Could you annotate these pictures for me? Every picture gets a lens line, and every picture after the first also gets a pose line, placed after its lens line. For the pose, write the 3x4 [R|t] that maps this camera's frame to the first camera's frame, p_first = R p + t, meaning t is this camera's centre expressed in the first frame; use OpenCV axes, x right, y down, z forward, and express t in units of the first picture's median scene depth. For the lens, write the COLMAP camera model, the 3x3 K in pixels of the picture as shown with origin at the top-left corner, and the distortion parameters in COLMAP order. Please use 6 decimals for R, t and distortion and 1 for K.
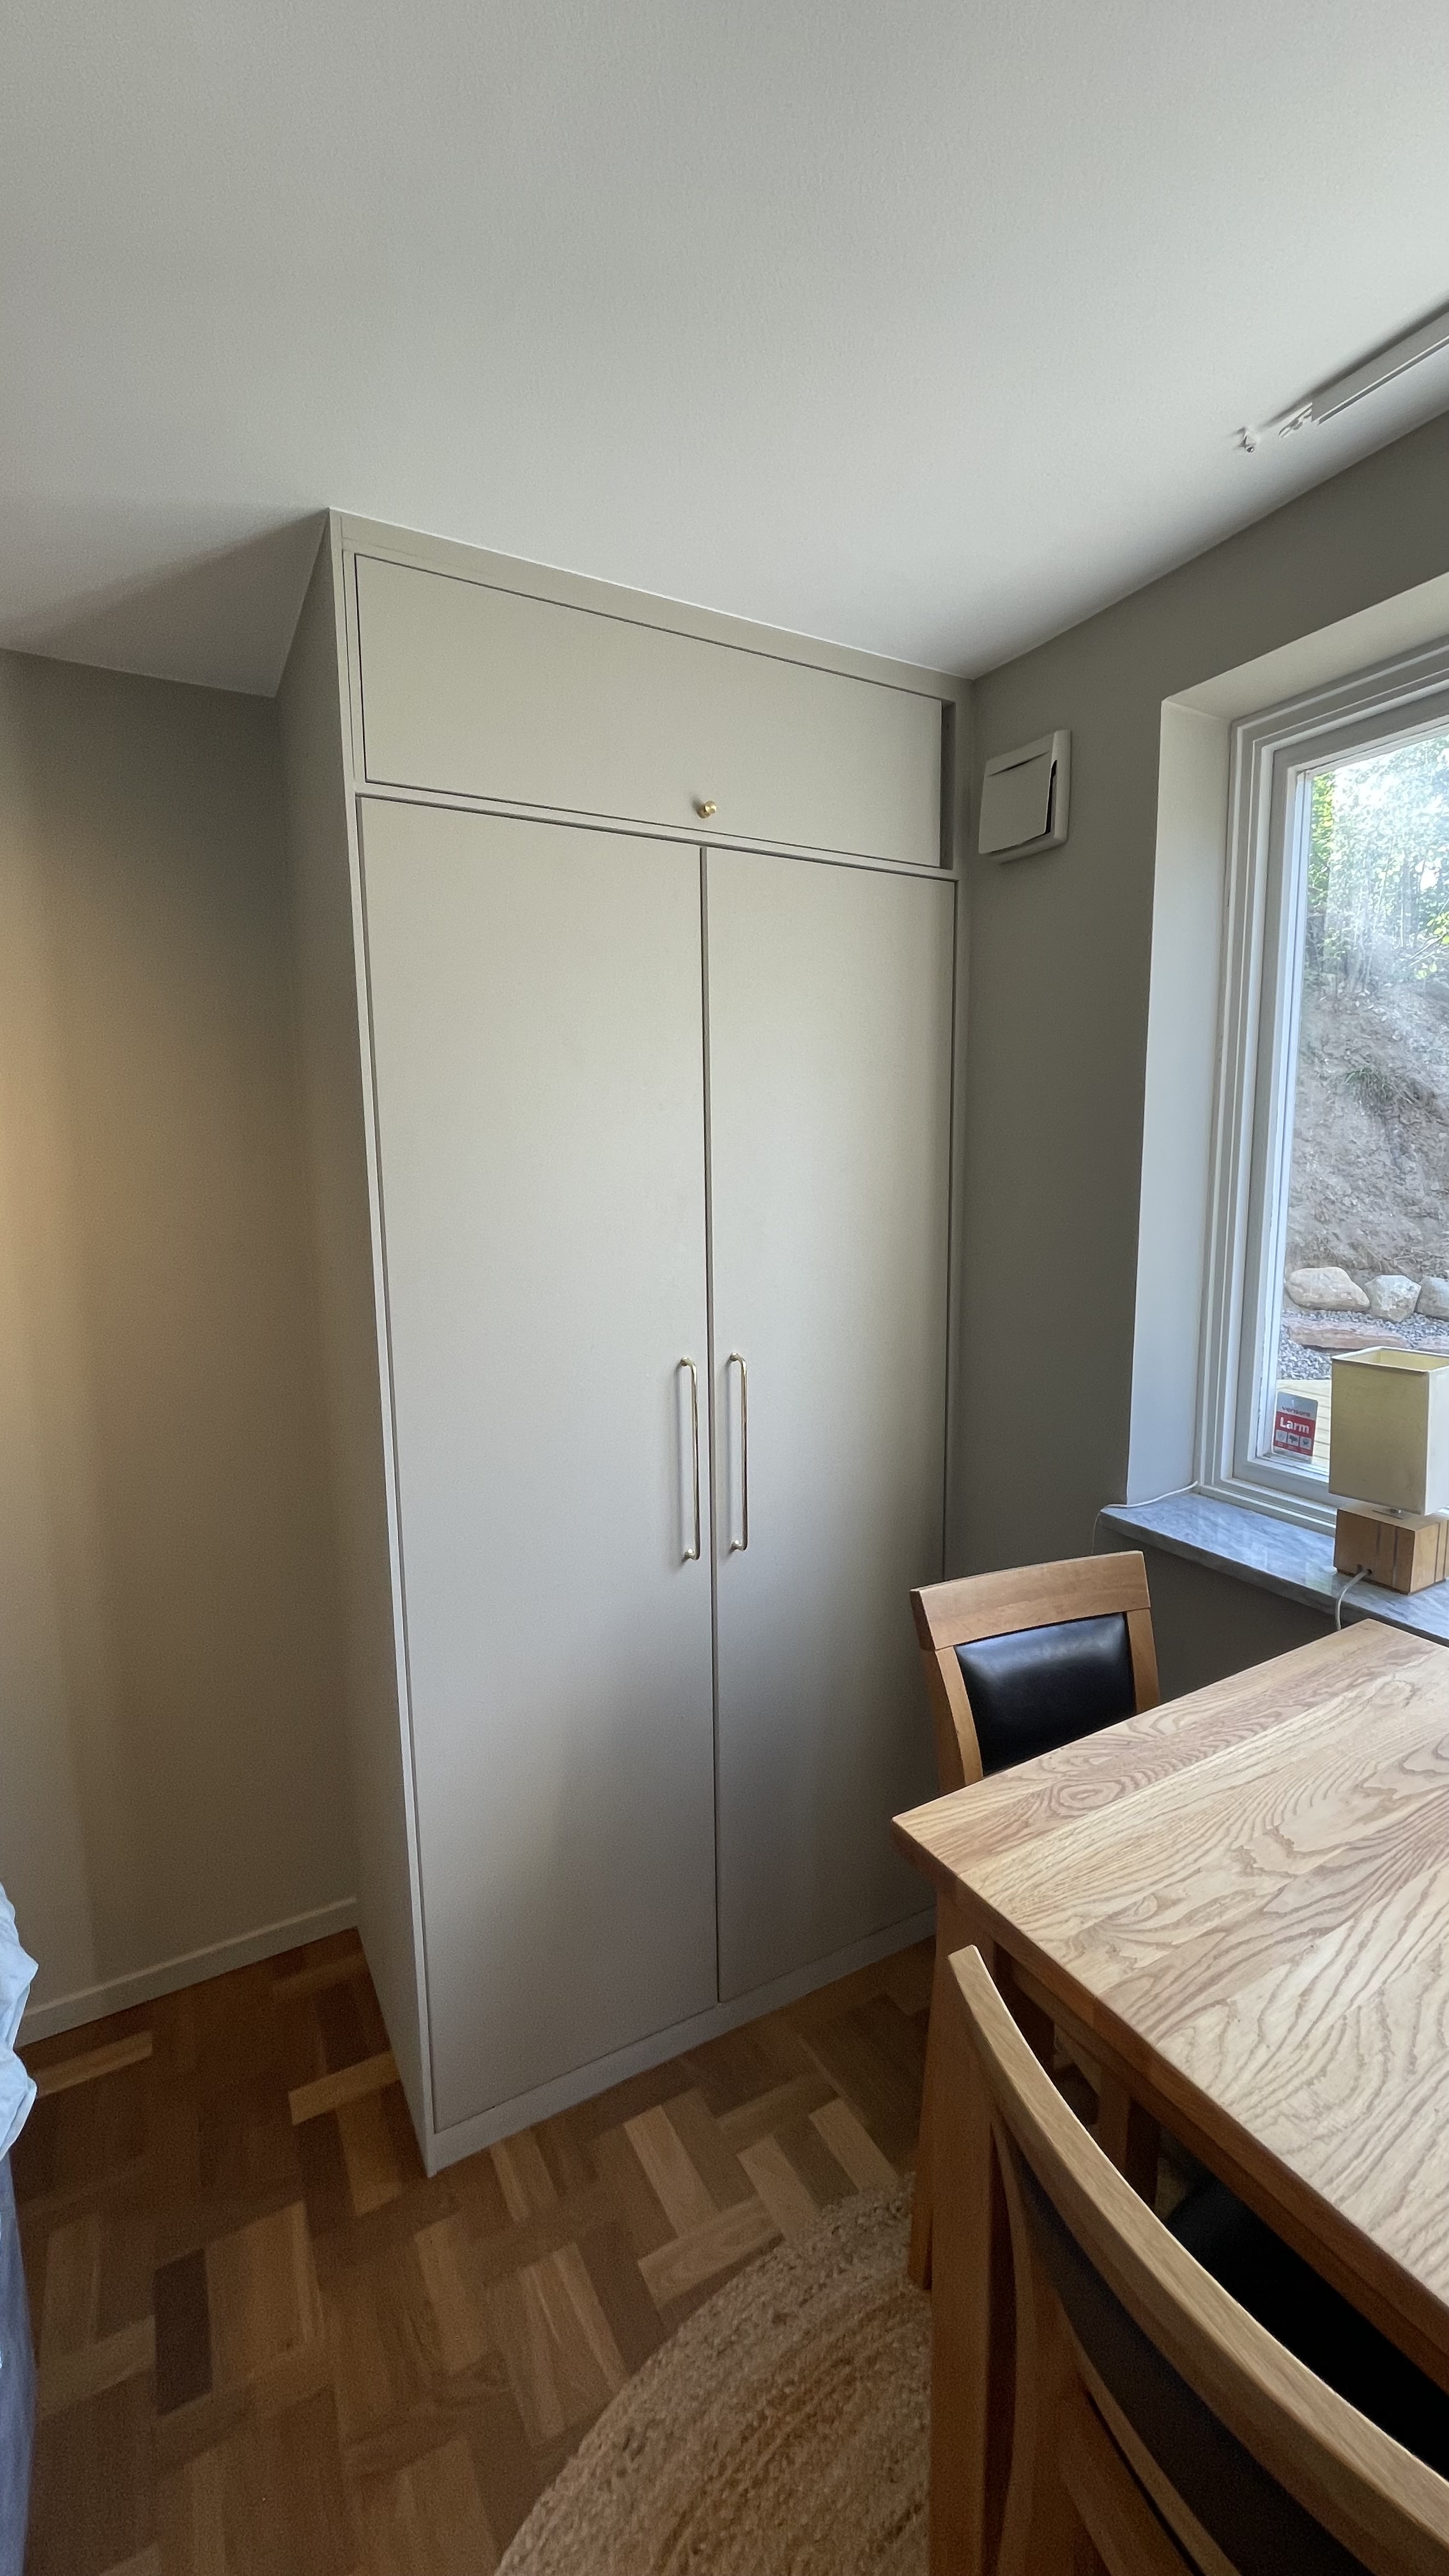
lens RADIAL K [[1040.3, 0, 735.1], [0, 1040.3, 1294.2], [0, 0, 1]] dist [-0.003851, 0.000119]
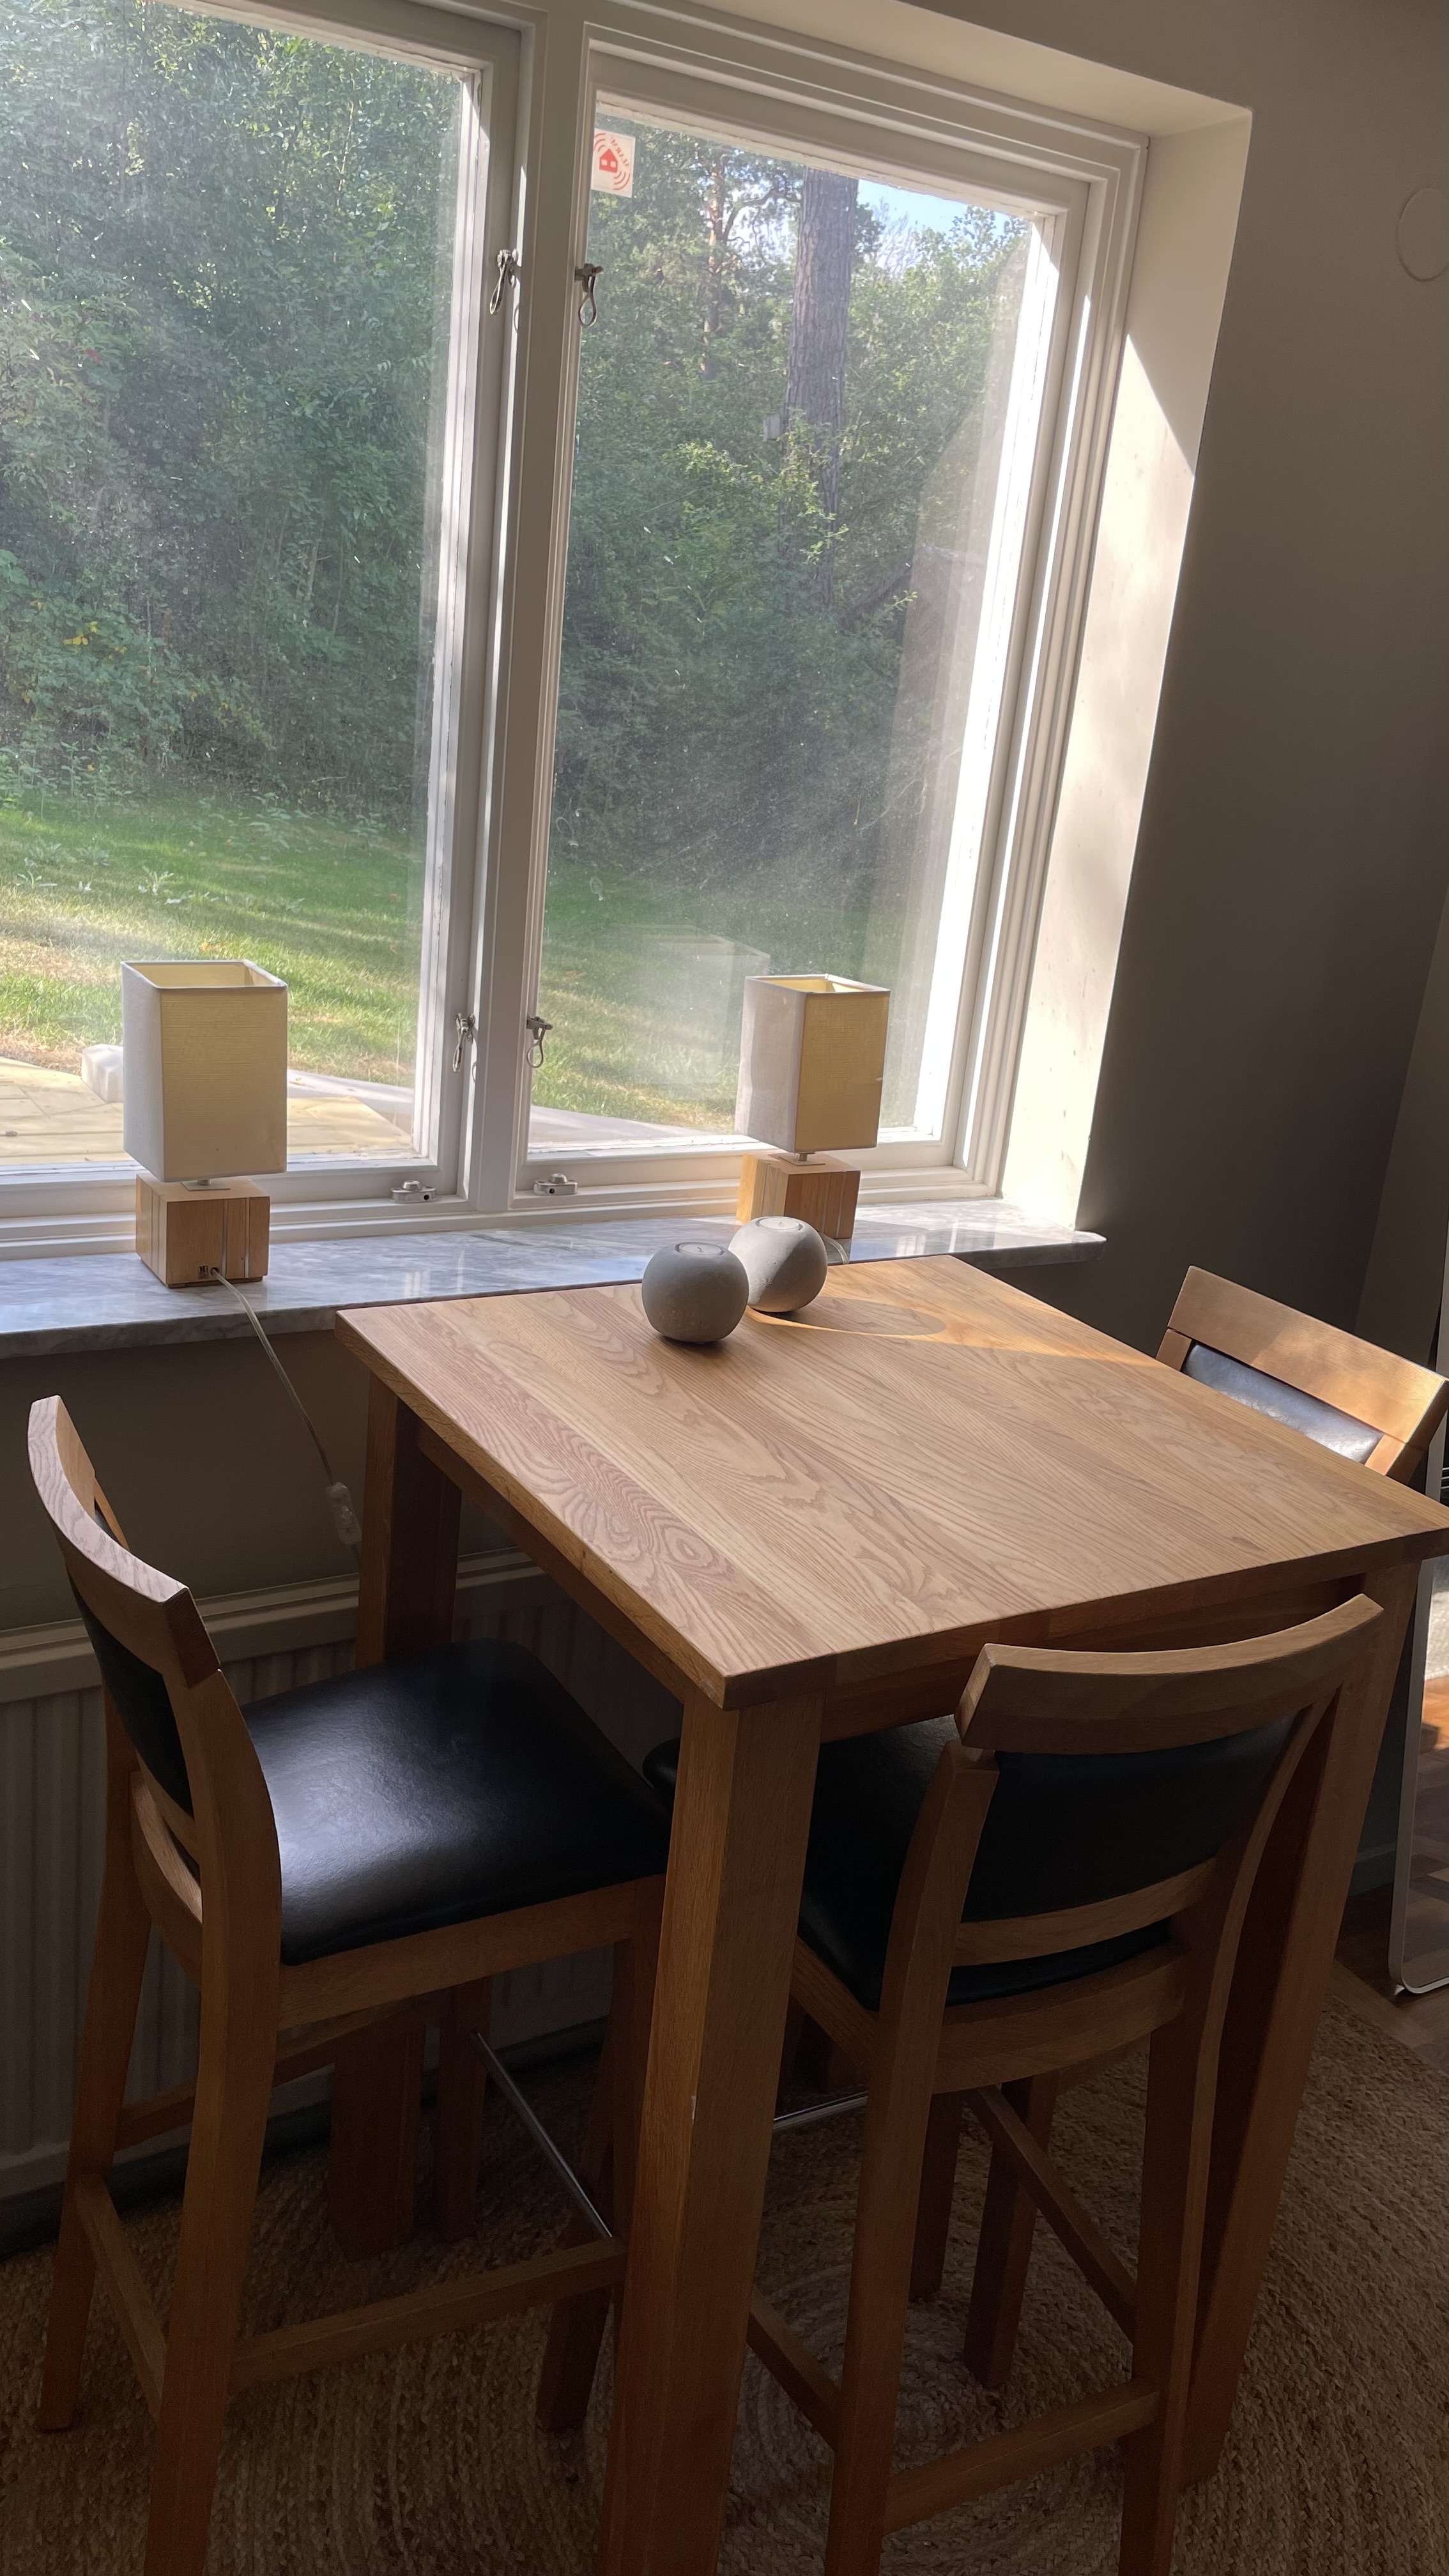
lens RADIAL K [[1951.2, 0, 724.5], [0, 1951.2, 1288.0], [0, 0, 1]] dist [0.080772, -0.081536]
pose [[-0.019391, -0.301262, 0.953344, -1.159199], [0.043131, 0.952384, 0.301836, -0.199241], [-0.998881, 0.046972, -0.005474, 1.035382]]
